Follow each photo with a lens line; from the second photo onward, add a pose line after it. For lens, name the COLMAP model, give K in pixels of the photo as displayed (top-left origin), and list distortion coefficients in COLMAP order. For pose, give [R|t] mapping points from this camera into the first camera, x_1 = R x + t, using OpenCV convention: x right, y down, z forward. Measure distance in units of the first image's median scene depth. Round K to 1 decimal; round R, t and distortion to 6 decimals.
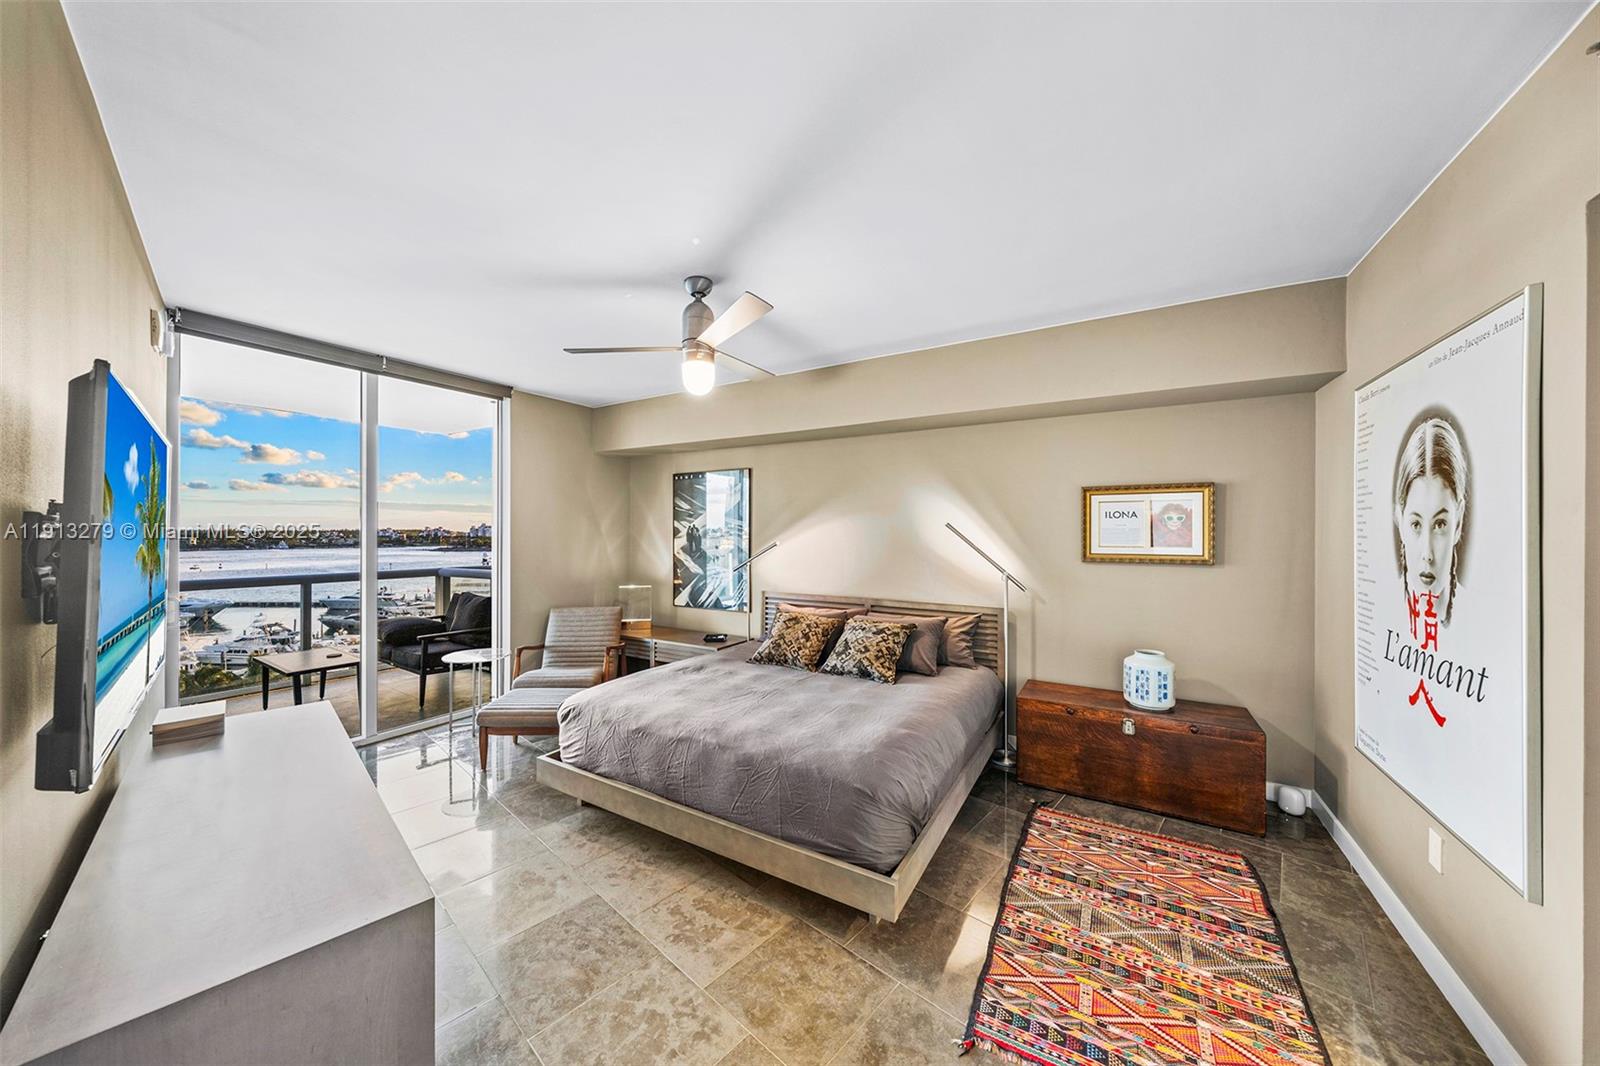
lens RADIAL K [[546.3, 0, 787.6], [0, 546.3, 528.0], [0, 0, 1]] dist [-0.002323, -0.000174]
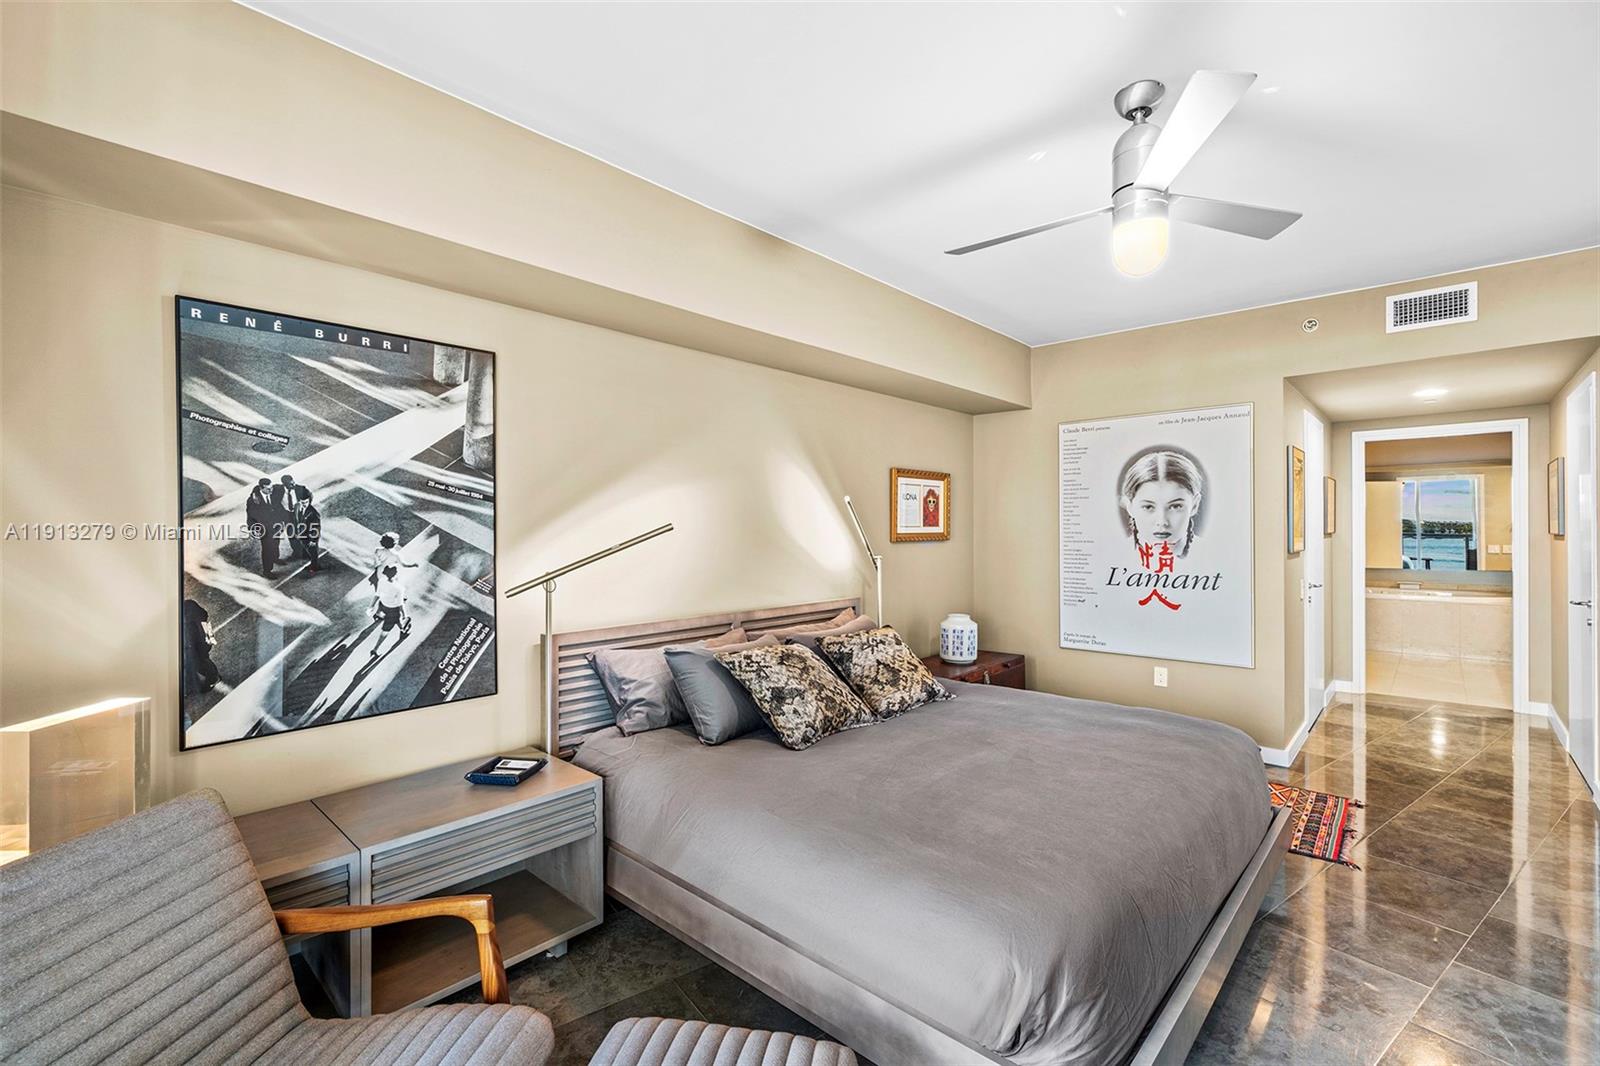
lens RADIAL K [[696.1, 0, 800.3], [0, 696.1, 531.2], [0, 0, 1]] dist [0.000201, 0.000035]
pose [[0.200634, -0.005637, 0.979650, -0.523791], [-0.001897, 0.999979, 0.006142, 0.023786], [-0.979665, -0.003091, 0.200619, 0.626789]]
